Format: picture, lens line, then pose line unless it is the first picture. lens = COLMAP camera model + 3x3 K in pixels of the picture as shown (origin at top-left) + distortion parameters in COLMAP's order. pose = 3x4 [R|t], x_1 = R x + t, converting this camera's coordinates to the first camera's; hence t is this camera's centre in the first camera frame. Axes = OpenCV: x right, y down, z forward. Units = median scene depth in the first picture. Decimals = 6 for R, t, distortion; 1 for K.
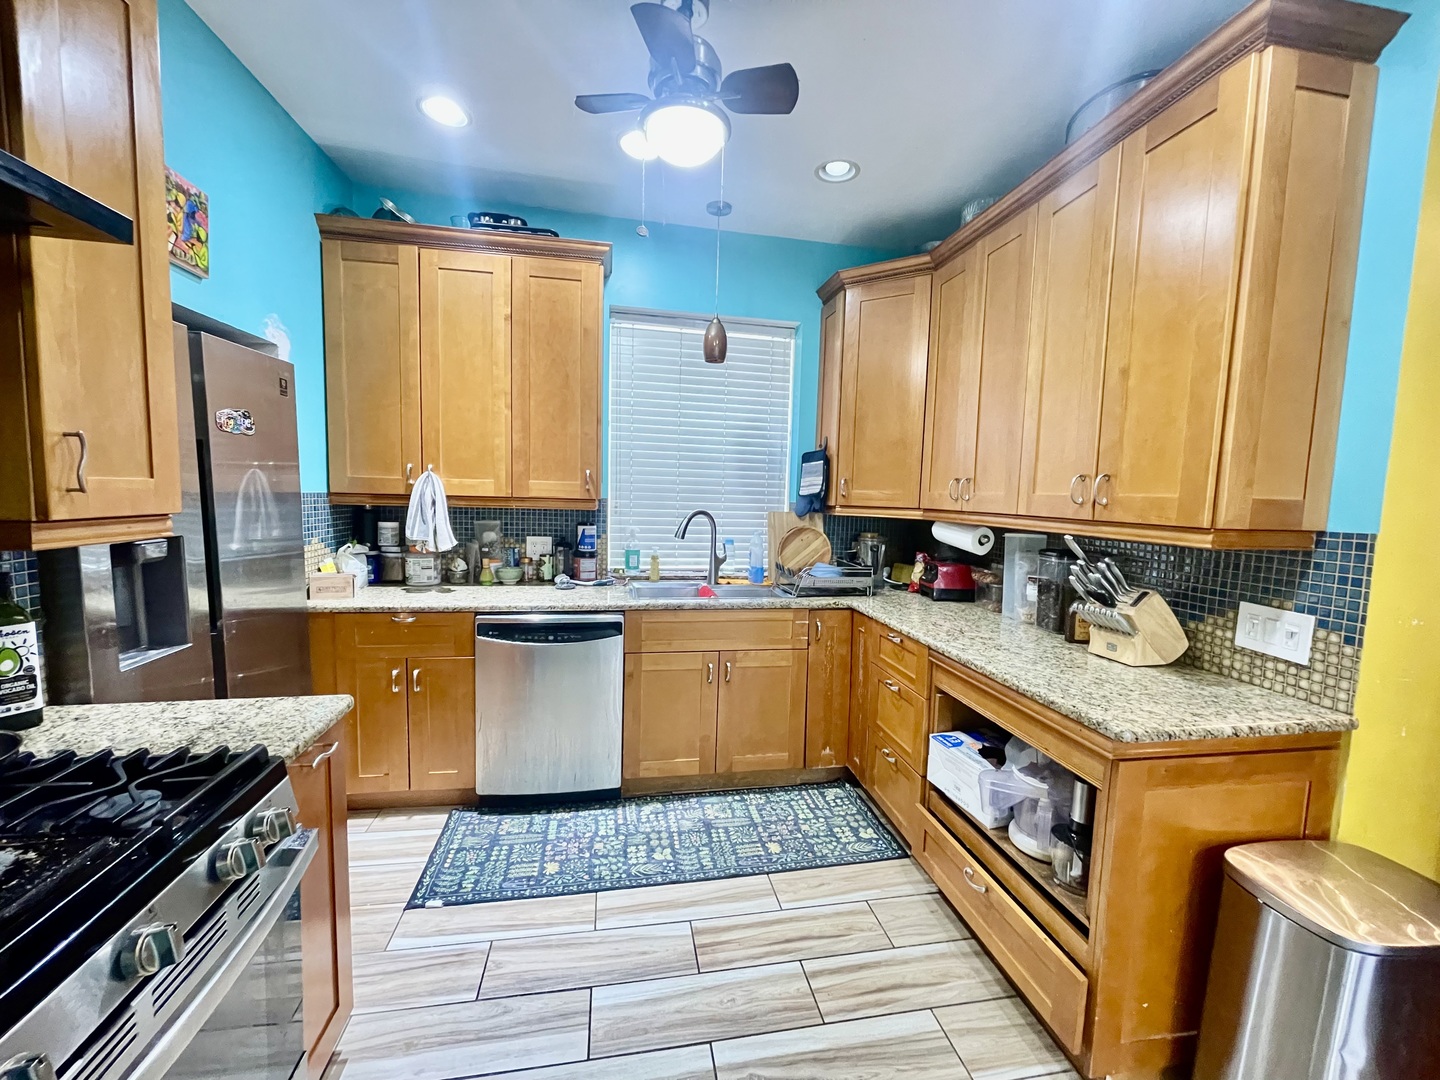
lens RADIAL K [[579.6, 0, 720.0], [0, 579.6, 540.0], [0, 0, 1]] dist [-0.002302, 0.002756]
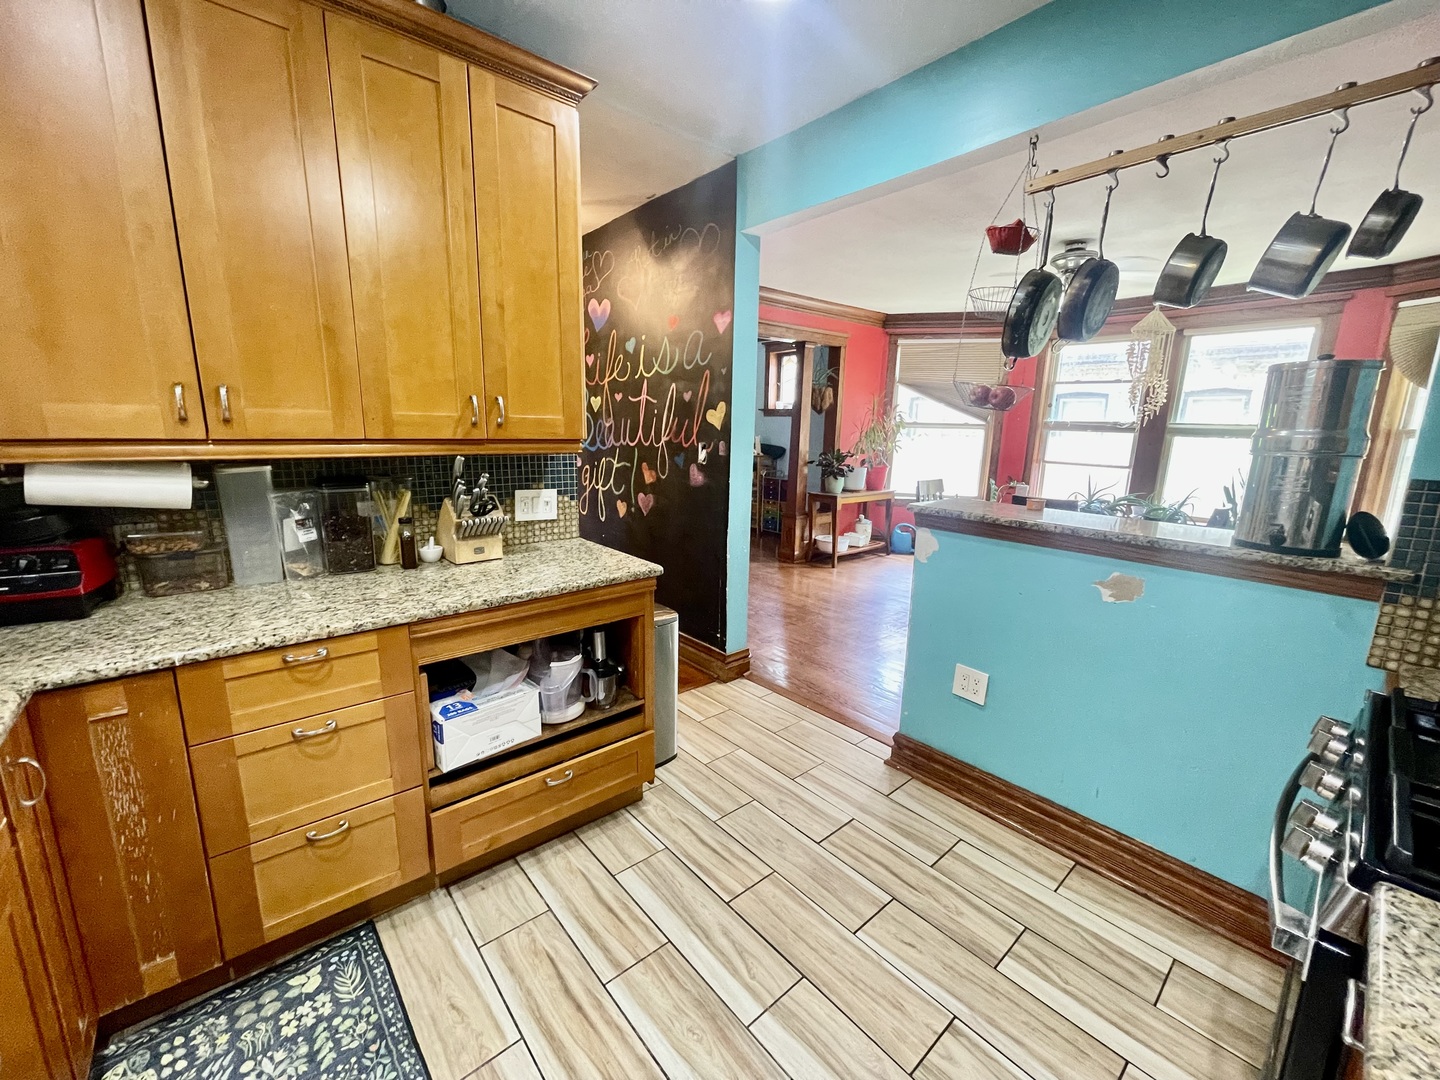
lens RADIAL K [[582.6, 0, 720.0], [0, 582.6, 540.0], [0, 0, 1]] dist [-0.001758, 0.000659]
pose [[-0.507705, -0.205204, 0.836736, -0.373695], [0.038236, 0.964896, 0.259835, -0.083116], [-0.860682, 0.163913, -0.482036, 0.821229]]
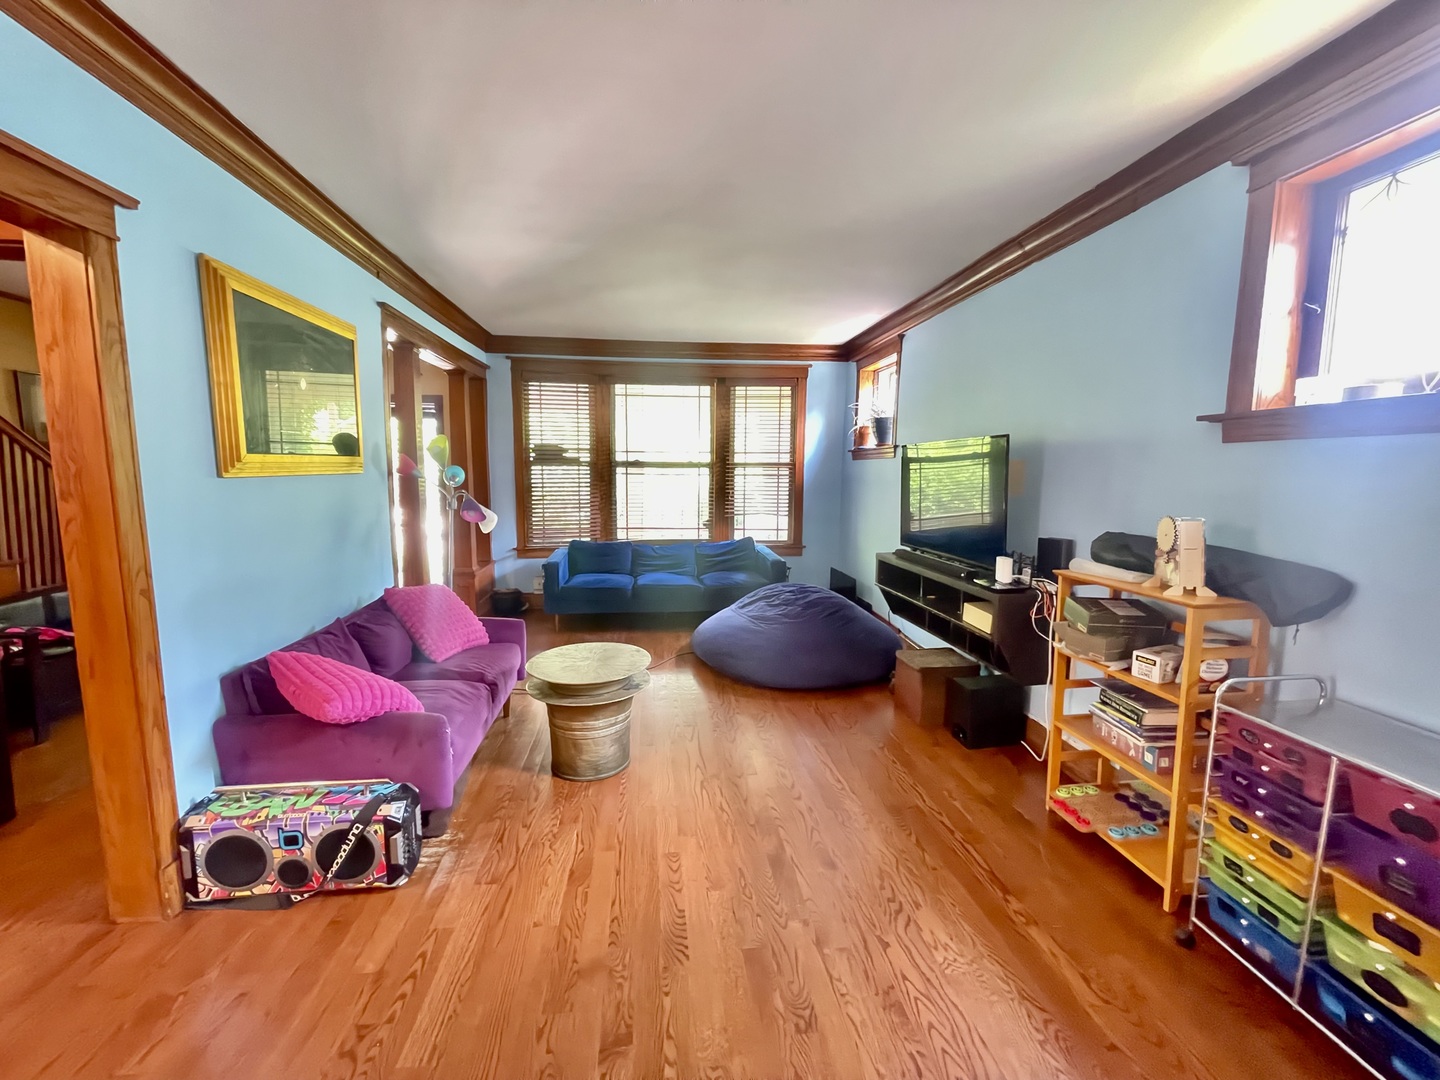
lens RADIAL K [[582.6, 0, 720.0], [0, 582.6, 540.0], [0, 0, 1]] dist [-0.001758, 0.000659]
pose [[0.051979, -0.142641, 0.988409, 1.477146], [0.072754, 0.987658, 0.138706, 0.073623], [-0.995994, 0.064701, 0.061715, -0.391726]]
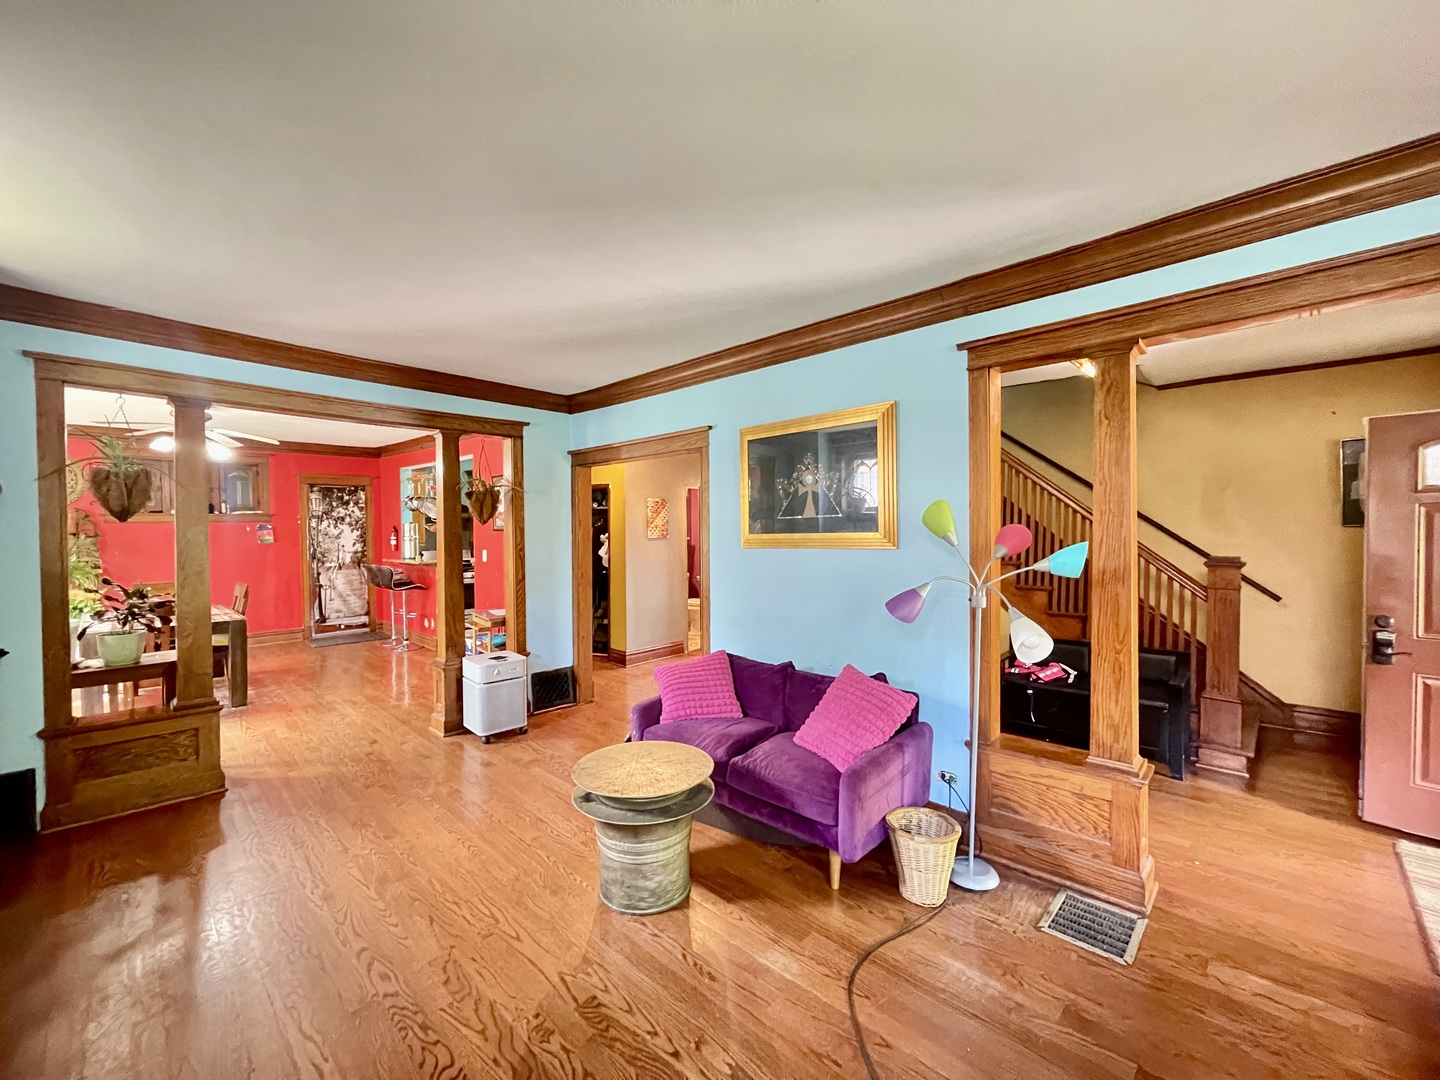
lens RADIAL K [[581.4, 0, 713.5], [0, 581.4, 545.0], [0, 0, 1]] dist [0.000101, 0.000147]
pose [[0.587737, -0.011408, -0.808971, 3.475303], [-0.049510, 0.997519, -0.050037, 0.119748], [0.807536, 0.069461, 0.585715, -0.566834]]
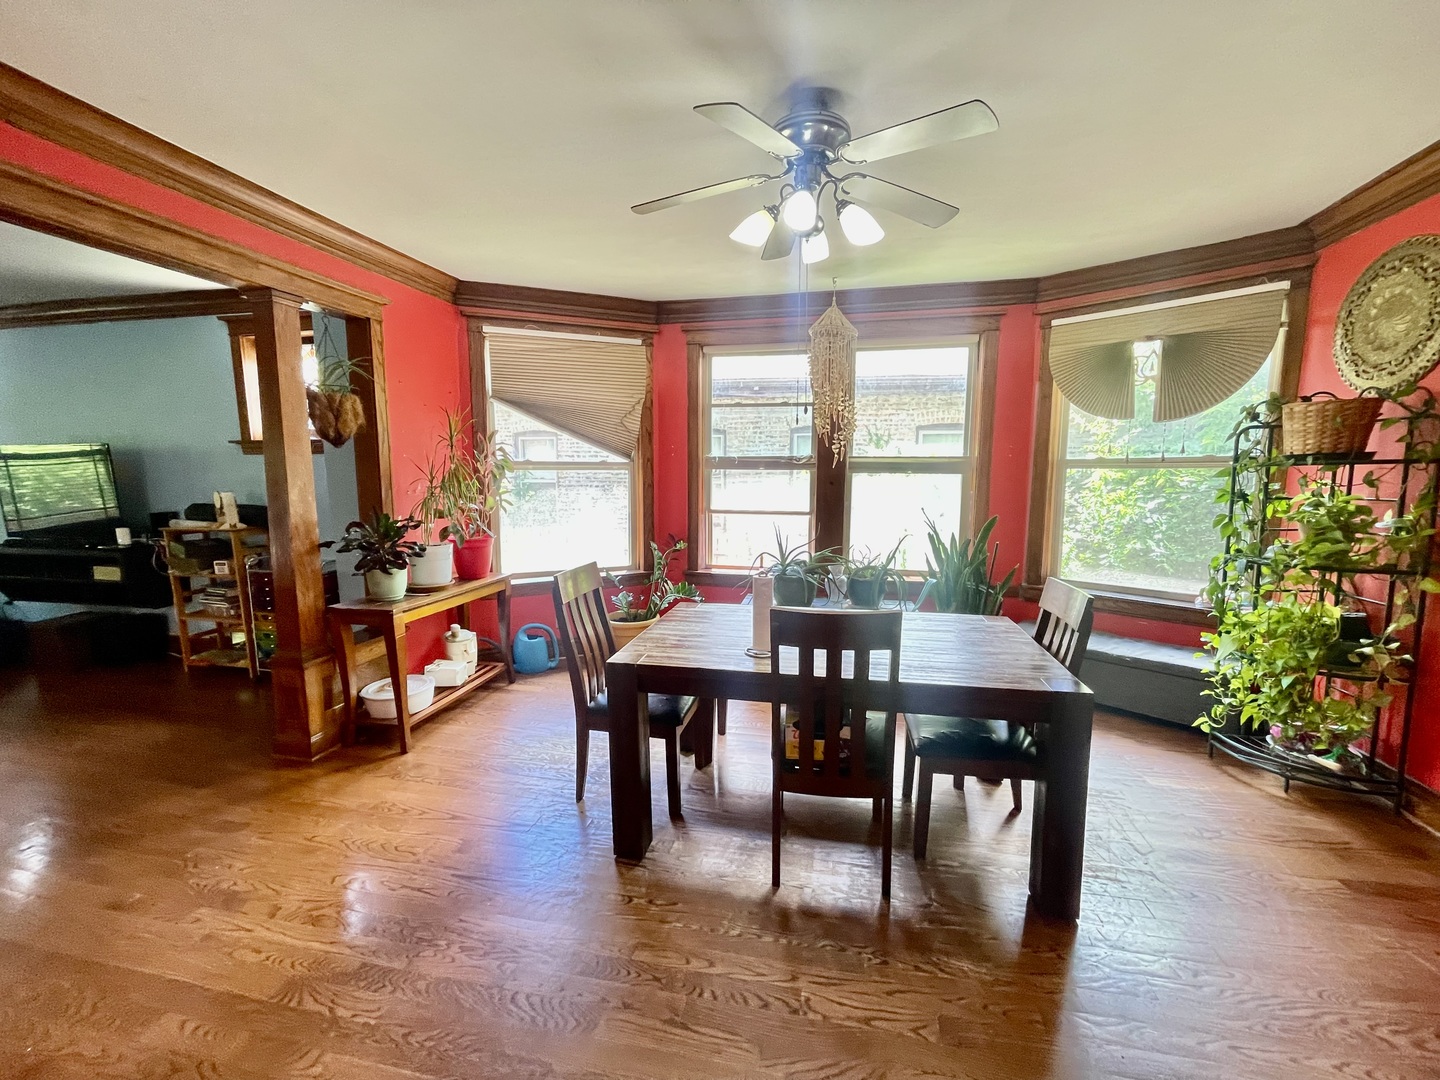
lens RADIAL K [[582.6, 0, 720.0], [0, 582.6, 540.0], [0, 0, 1]] dist [-0.001758, 0.000659]
pose [[-0.924124, -0.070754, 0.375485, 0.384391], [0.009143, 0.978329, 0.206852, 0.008105], [-0.381983, 0.194590, -0.903451, -0.000949]]
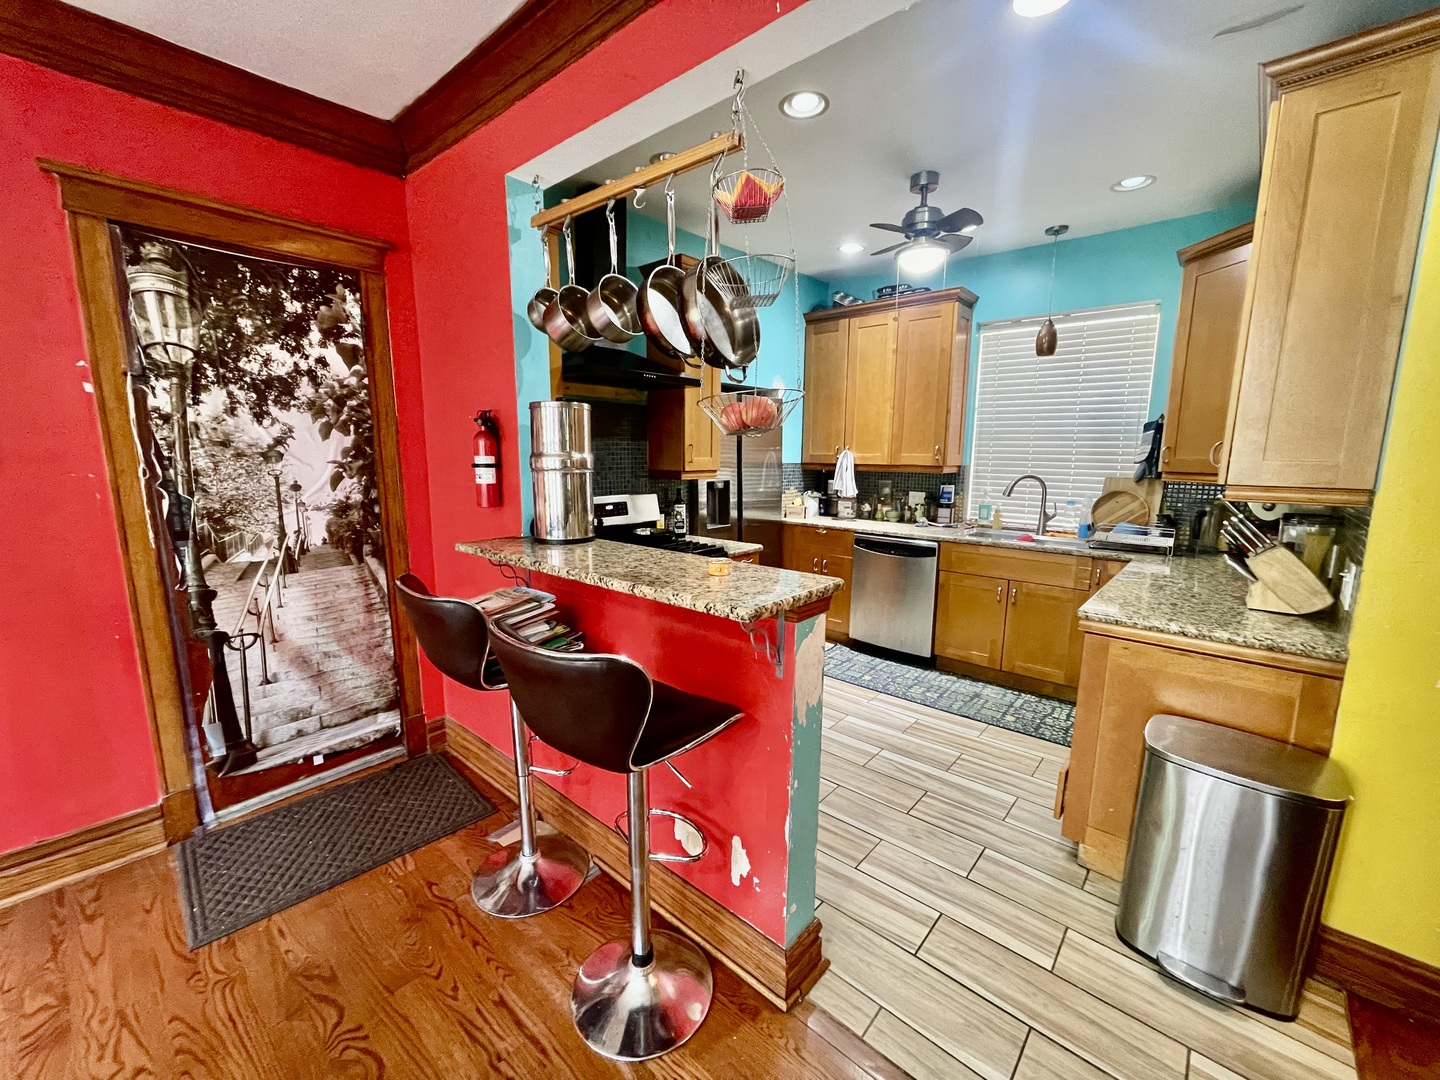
lens RADIAL K [[577.4, 0, 721.7], [0, 577.4, 541.6], [0, 0, 1]] dist [-0.002209, 0.000654]
pose [[0.619366, 0.097969, -0.778966, 0.651054], [-0.057301, 0.995178, 0.079602, 0.037932], [0.783009, -0.004667, 0.621993, -0.367513]]
